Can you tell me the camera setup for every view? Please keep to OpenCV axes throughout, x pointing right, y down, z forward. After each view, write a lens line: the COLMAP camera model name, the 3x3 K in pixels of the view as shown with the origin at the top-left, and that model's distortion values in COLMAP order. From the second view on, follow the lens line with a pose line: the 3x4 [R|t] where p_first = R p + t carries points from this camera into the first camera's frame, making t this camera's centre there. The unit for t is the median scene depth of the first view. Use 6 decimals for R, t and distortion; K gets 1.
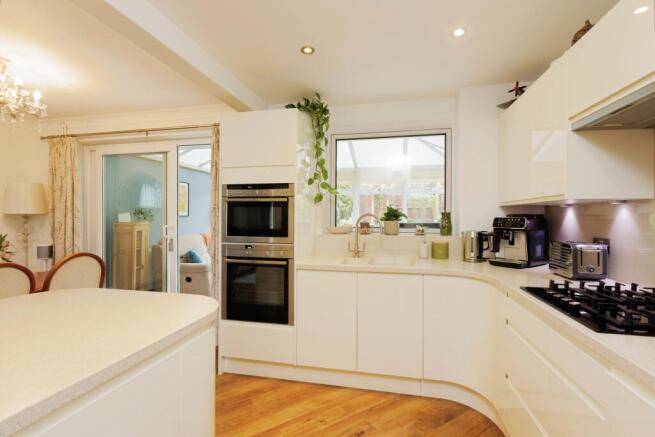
lens RADIAL K [[299.4, 0, 330.0], [0, 299.4, 217.5], [0, 0, 1]] dist [-0.004760, 0.000175]
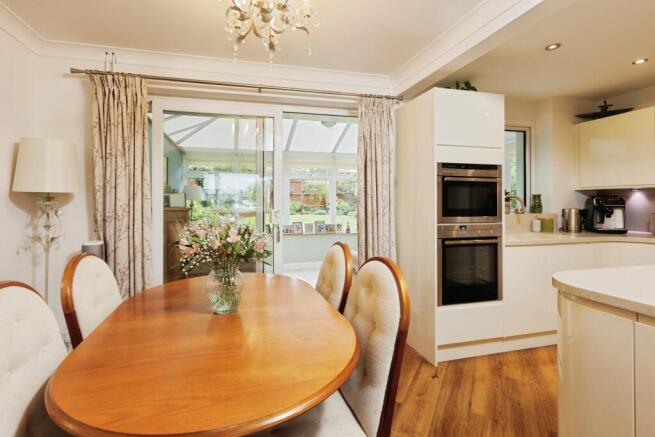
lens RADIAL K [[299.4, 0, 305.0], [0, 299.4, 201.8], [0, 0, 1]] dist [-0.004760, 0.000175]
pose [[0.901124, -0.000045, 0.433561, -1.178947], [0.003185, 0.999974, -0.006517, 0.018807], [-0.433549, 0.007253, 0.901101, 0.342056]]
